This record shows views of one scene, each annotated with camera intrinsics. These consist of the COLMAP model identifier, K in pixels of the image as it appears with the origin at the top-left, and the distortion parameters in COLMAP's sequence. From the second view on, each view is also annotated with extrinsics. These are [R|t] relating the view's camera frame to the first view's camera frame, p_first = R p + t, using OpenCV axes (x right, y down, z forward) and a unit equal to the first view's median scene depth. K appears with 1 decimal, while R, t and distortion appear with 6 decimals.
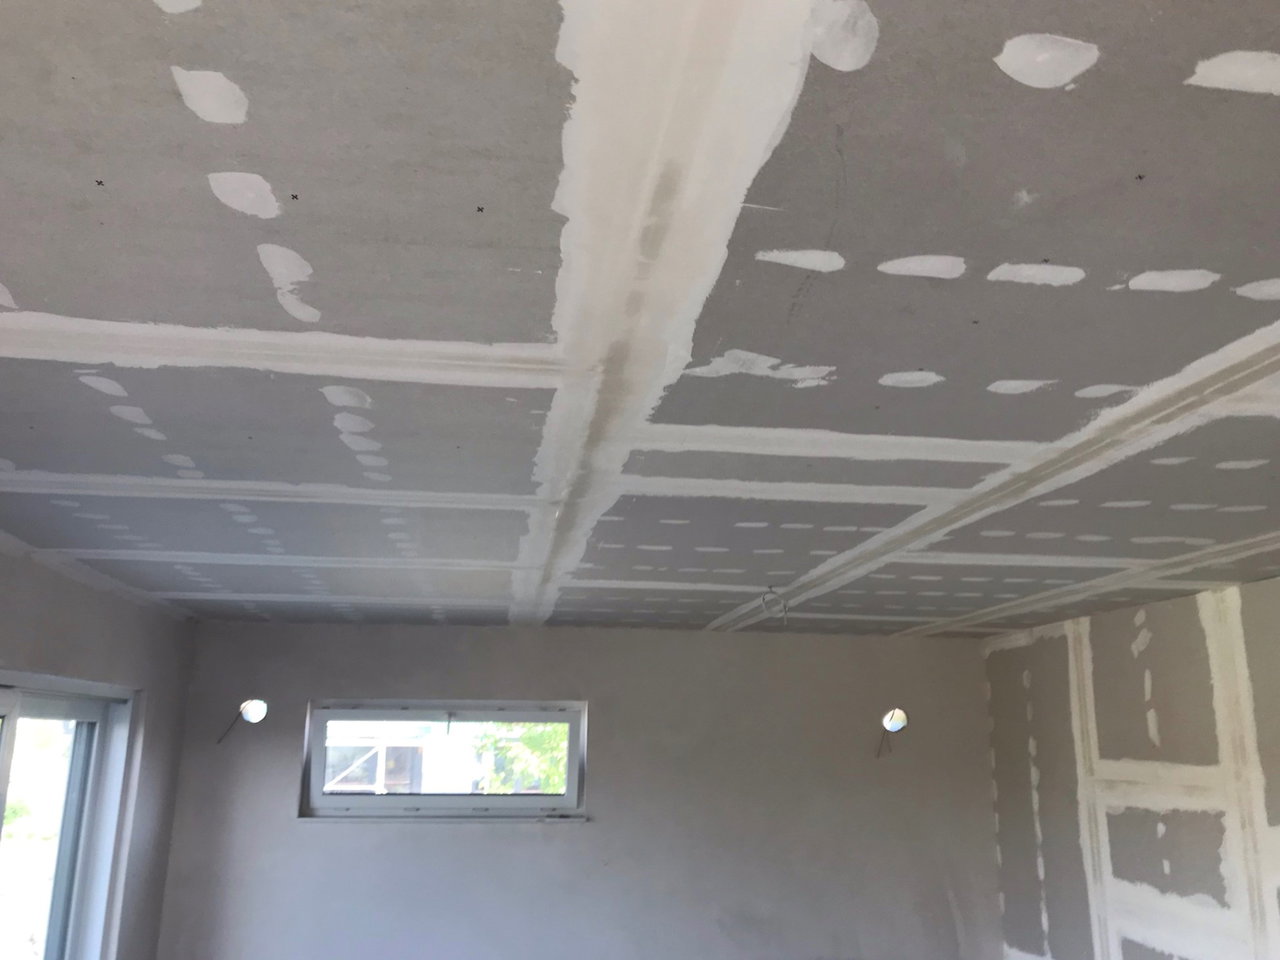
lens RADIAL K [[1075.2, 0, 666.8], [0, 1075.2, 487.1], [0, 0, 1]] dist [0.026669, 0.001118]
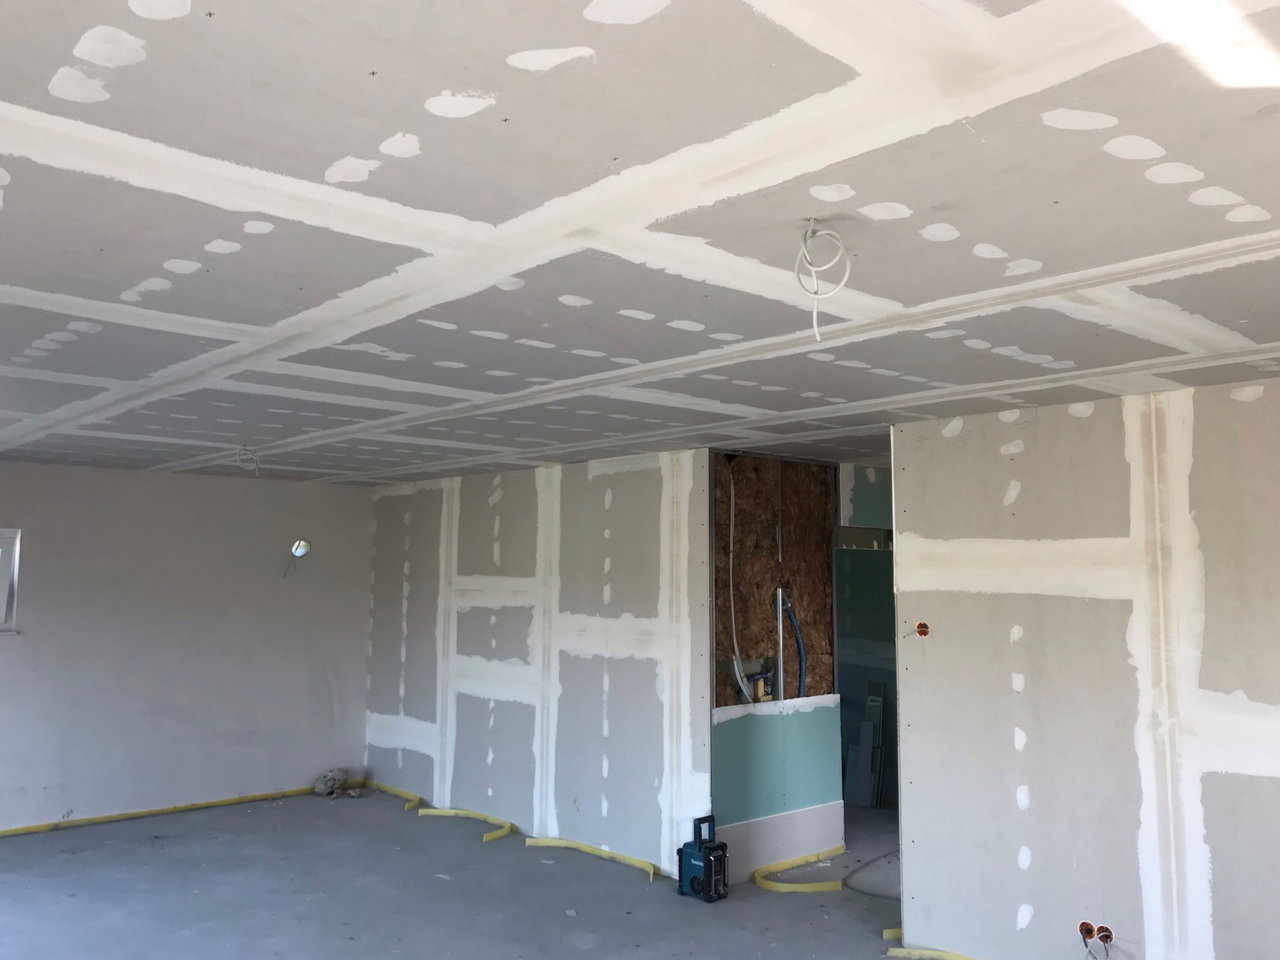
lens RADIAL K [[1075.2, 0, 637.6], [0, 1075.2, 481.2], [0, 0, 1]] dist [0.026669, 0.001118]
pose [[0.826016, 0.045031, 0.561844, -0.224986], [-0.127270, 0.985961, 0.108087, -0.060337], [-0.549090, -0.160787, 0.820151, -0.301909]]
